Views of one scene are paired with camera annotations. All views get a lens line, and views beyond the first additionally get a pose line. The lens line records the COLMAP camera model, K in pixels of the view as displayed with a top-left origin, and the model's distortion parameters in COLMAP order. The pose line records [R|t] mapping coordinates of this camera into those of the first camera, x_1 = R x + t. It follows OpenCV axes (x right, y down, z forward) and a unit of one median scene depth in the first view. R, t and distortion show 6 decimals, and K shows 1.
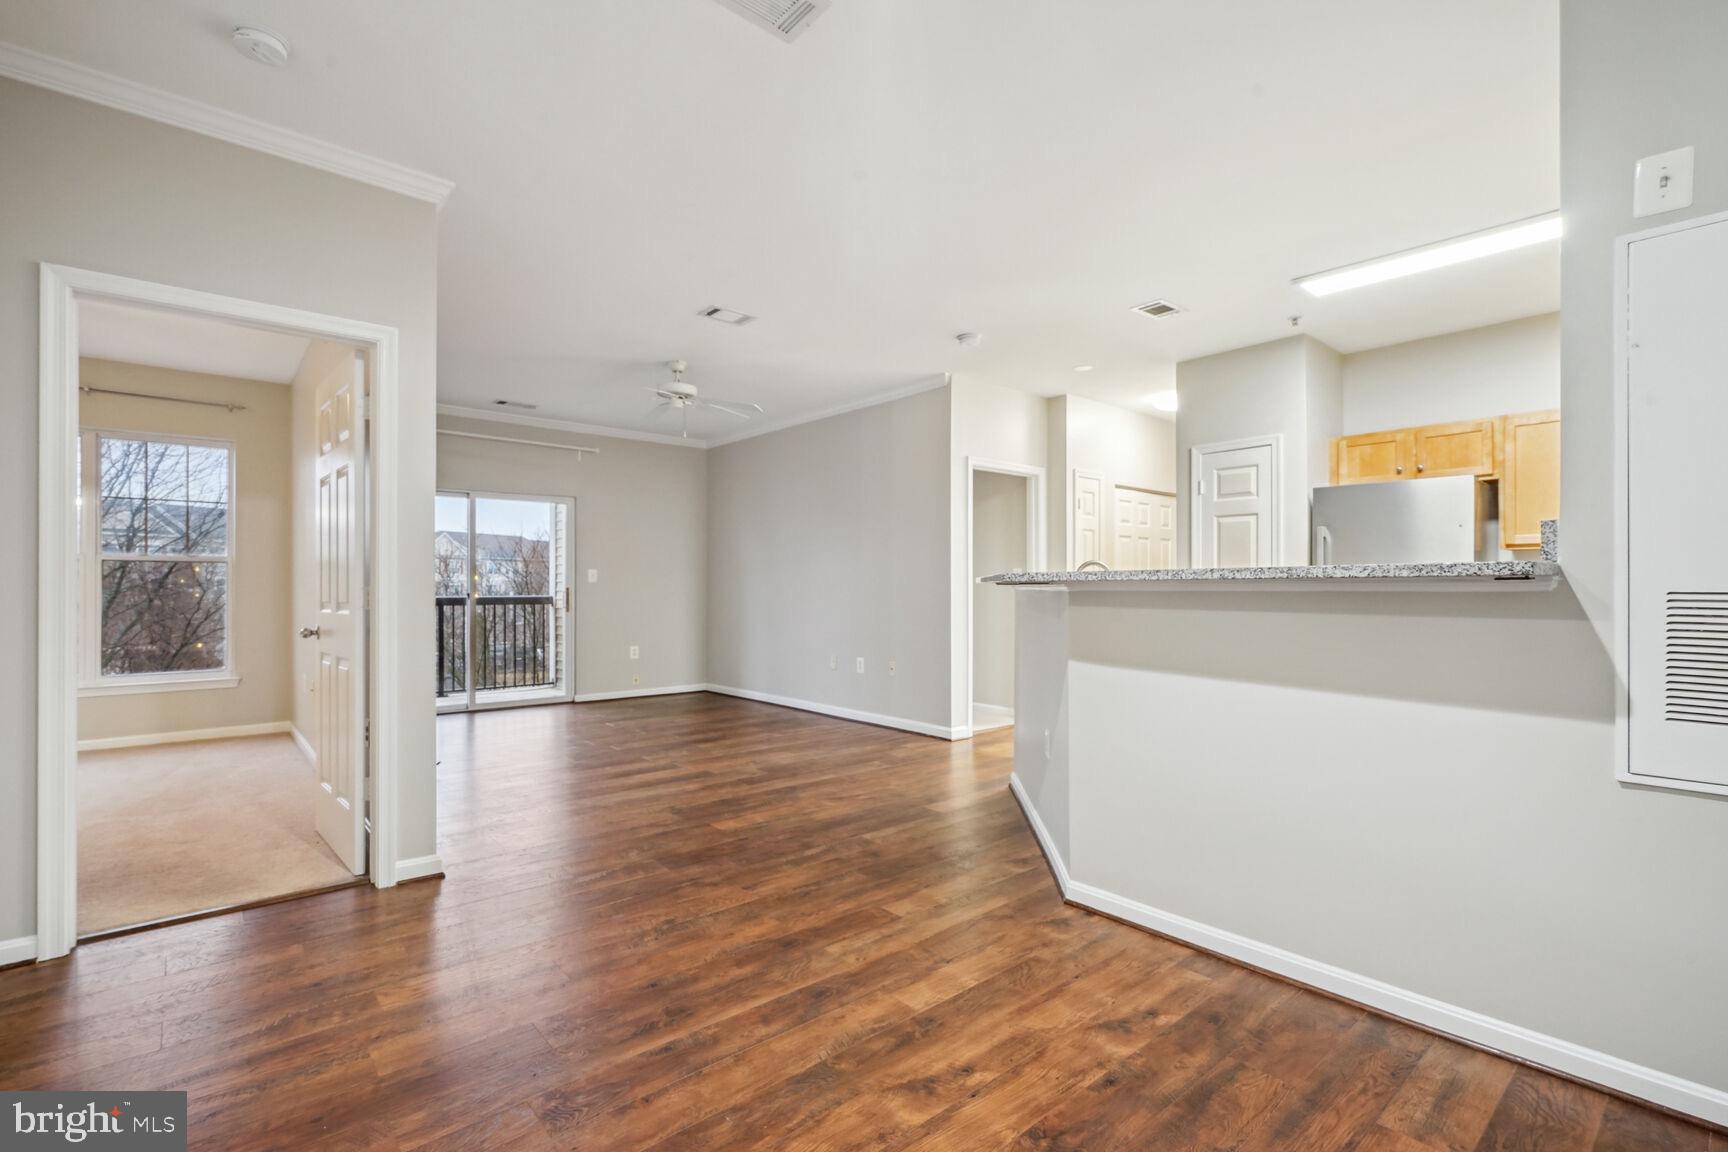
lens RADIAL K [[786.5, 0, 871.0], [0, 786.5, 582.6], [0, 0, 1]] dist [0.001214, 0.000084]
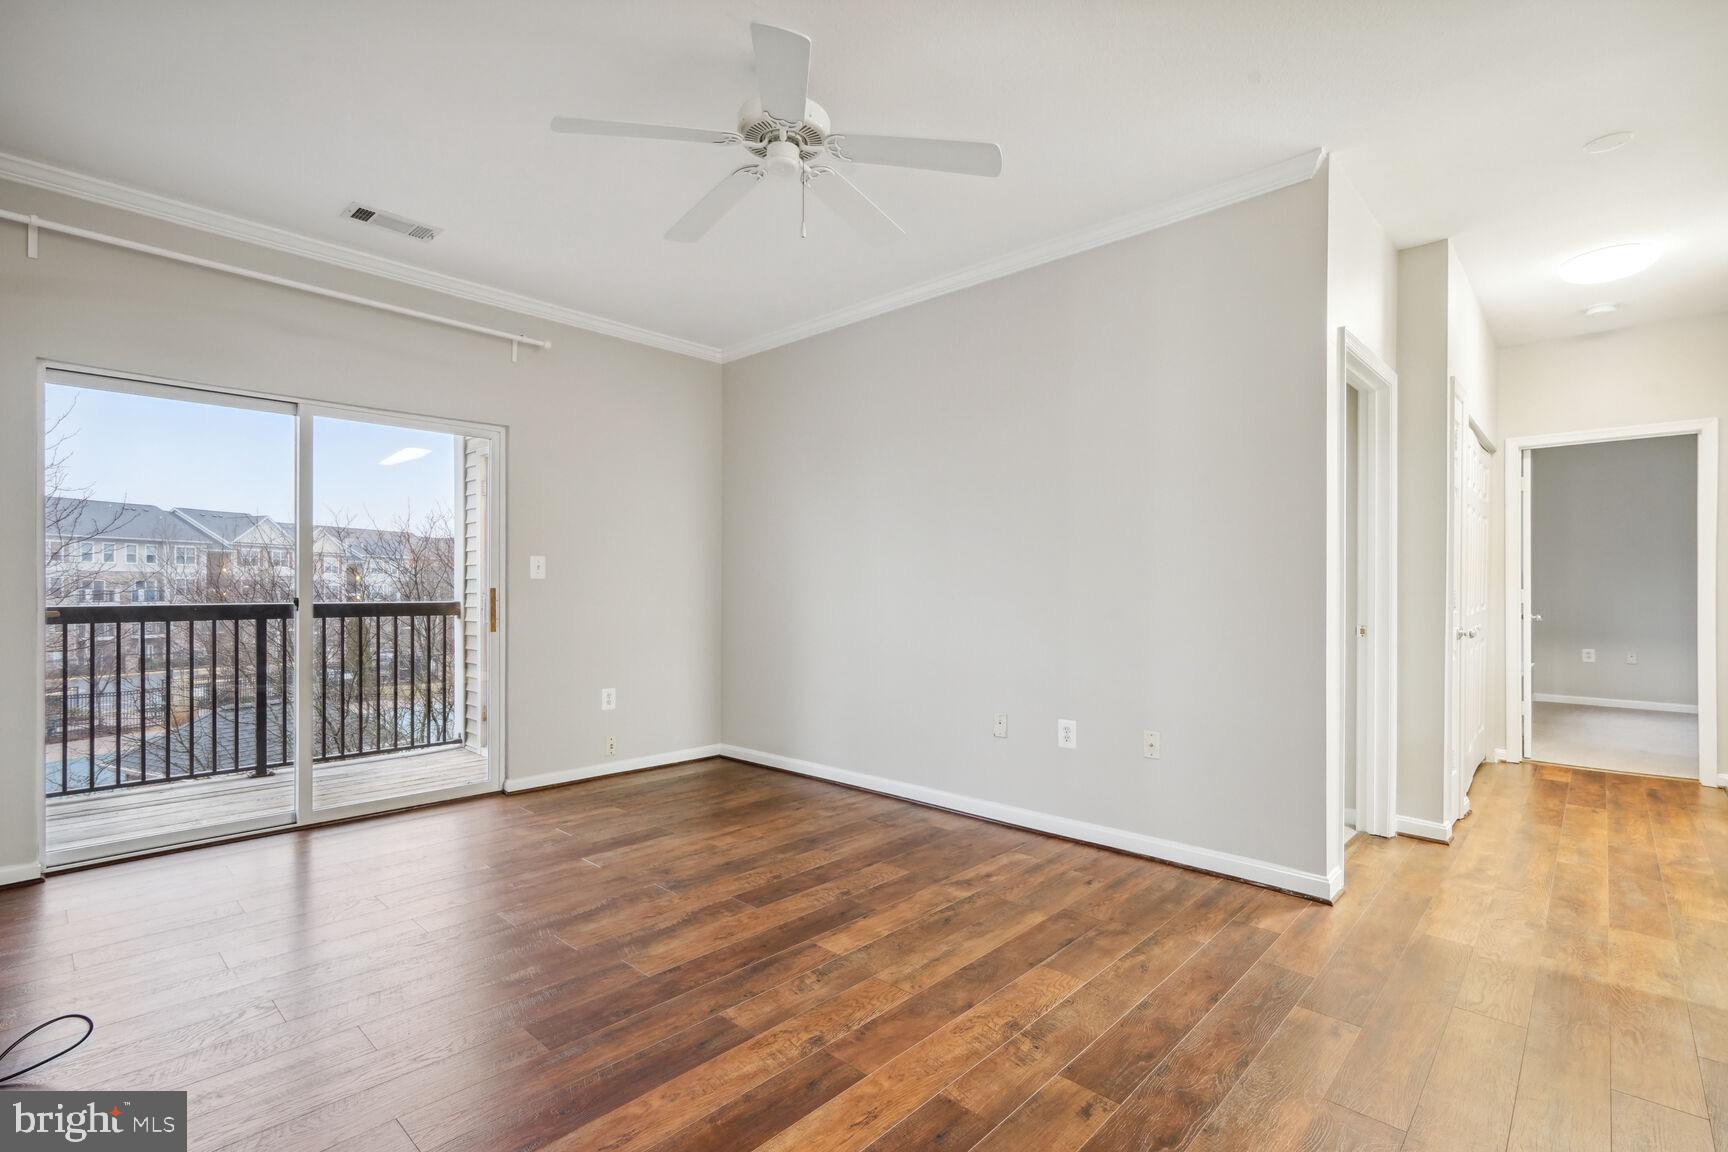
lens RADIAL K [[793.3, 0, 856.8], [0, 793.3, 591.9], [0, 0, 1]] dist [-0.000425, 0.001108]
pose [[0.995722, 0.005181, 0.092250, -0.195228], [-0.005542, 0.999978, 0.003656, 0.007006], [-0.092229, -0.004151, 0.995729, 0.451513]]
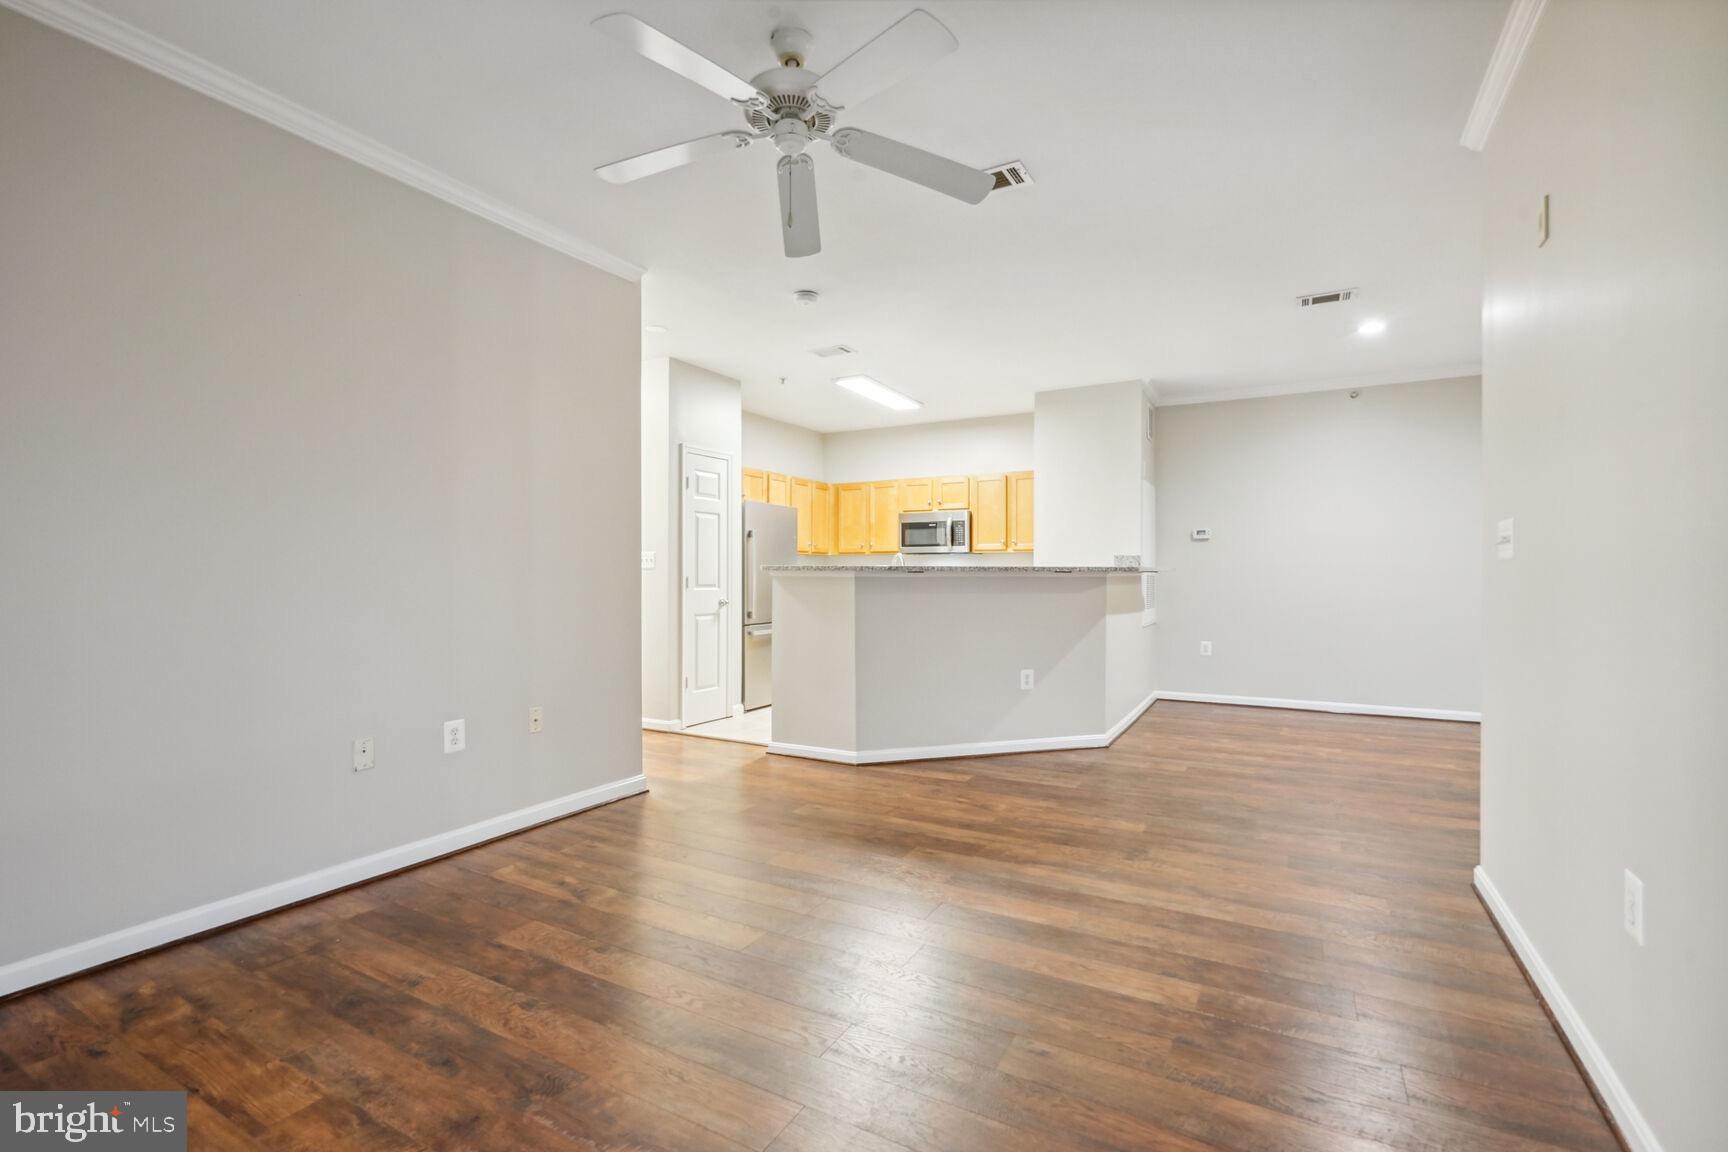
lens RADIAL K [[781.5, 0, 853.3], [0, 781.5, 574.1], [0, 0, 1]] dist [0.000231, 0.000204]
pose [[-0.326603, 0.001825, 0.945160, -0.517419], [-0.002376, 0.999993, -0.002752, 0.006468], [-0.945159, -0.003145, -0.326596, 0.878007]]
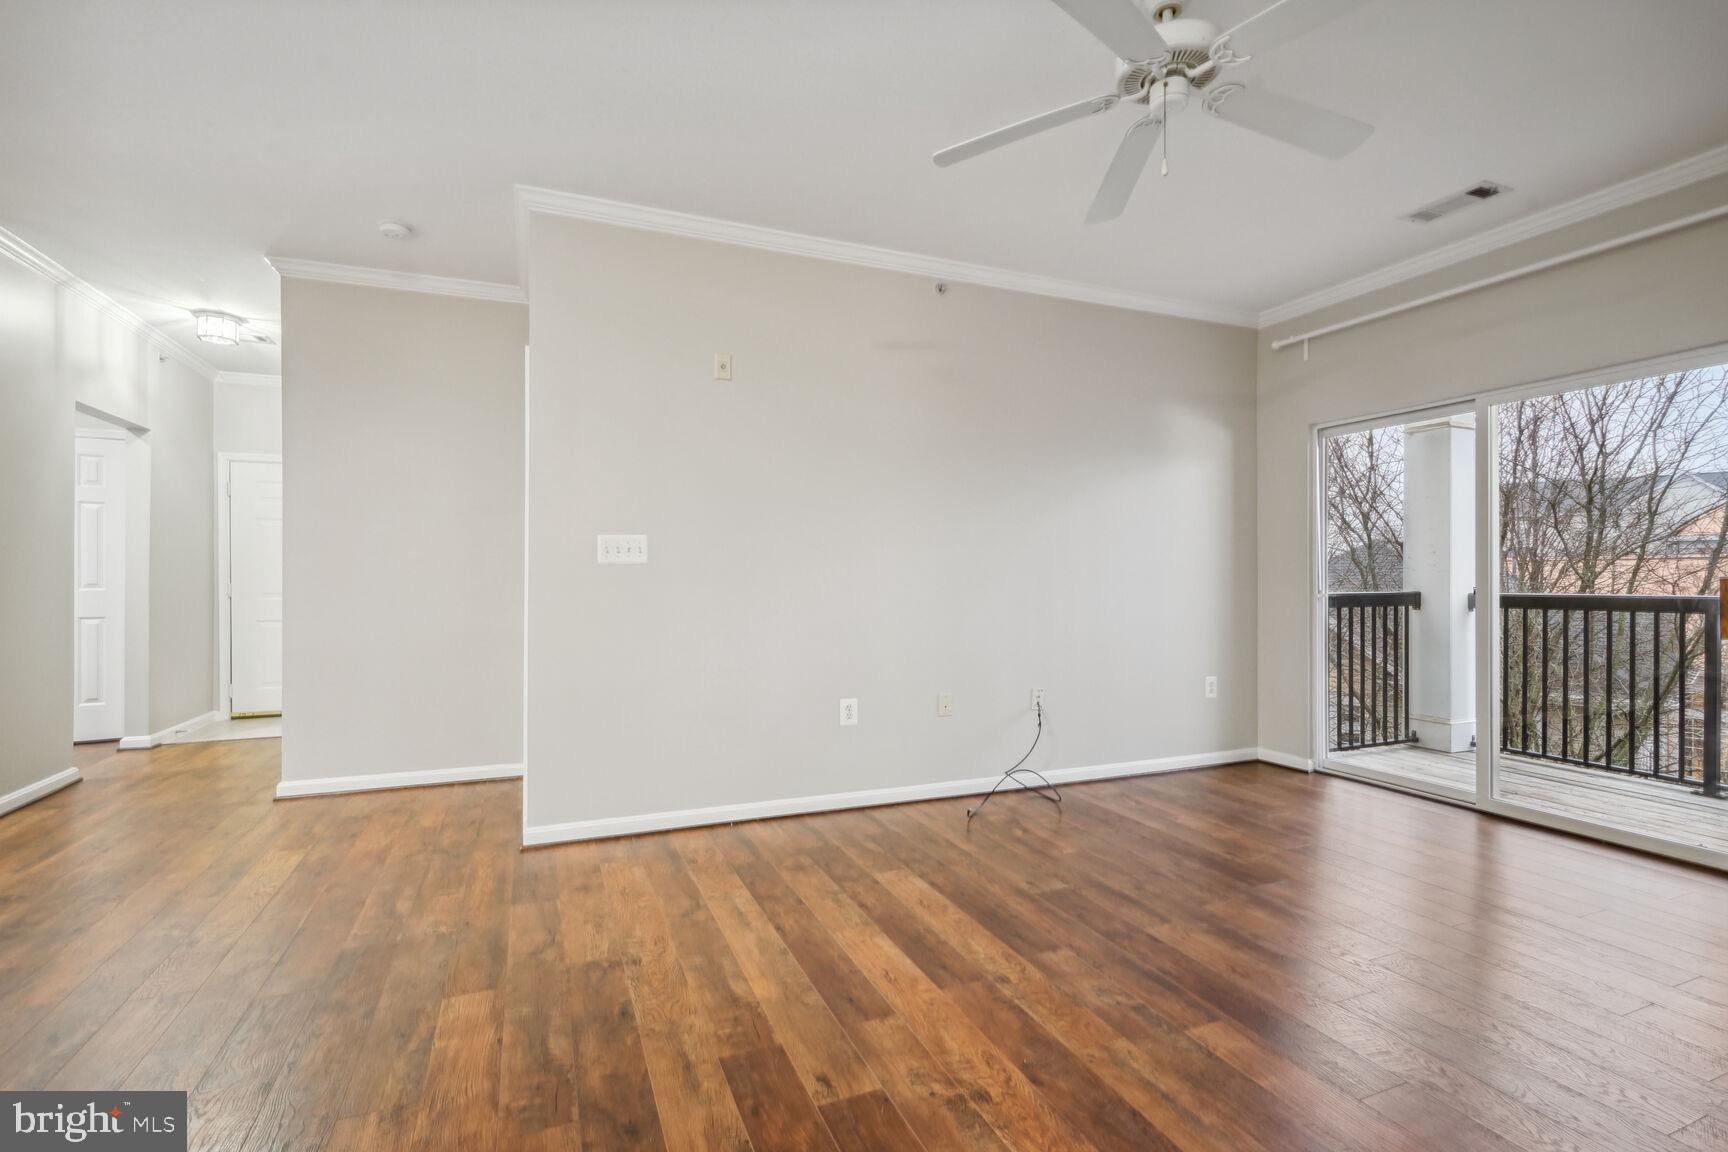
lens RADIAL K [[781.5, 0, 853.3], [0, 781.5, 574.1], [0, 0, 1]] dist [0.000231, 0.000204]
pose [[-0.329256, -0.005068, -0.944227, 0.130580], [0.002535, 0.999977, -0.006251, 0.007709], [0.944237, -0.004452, -0.329236, 0.778242]]
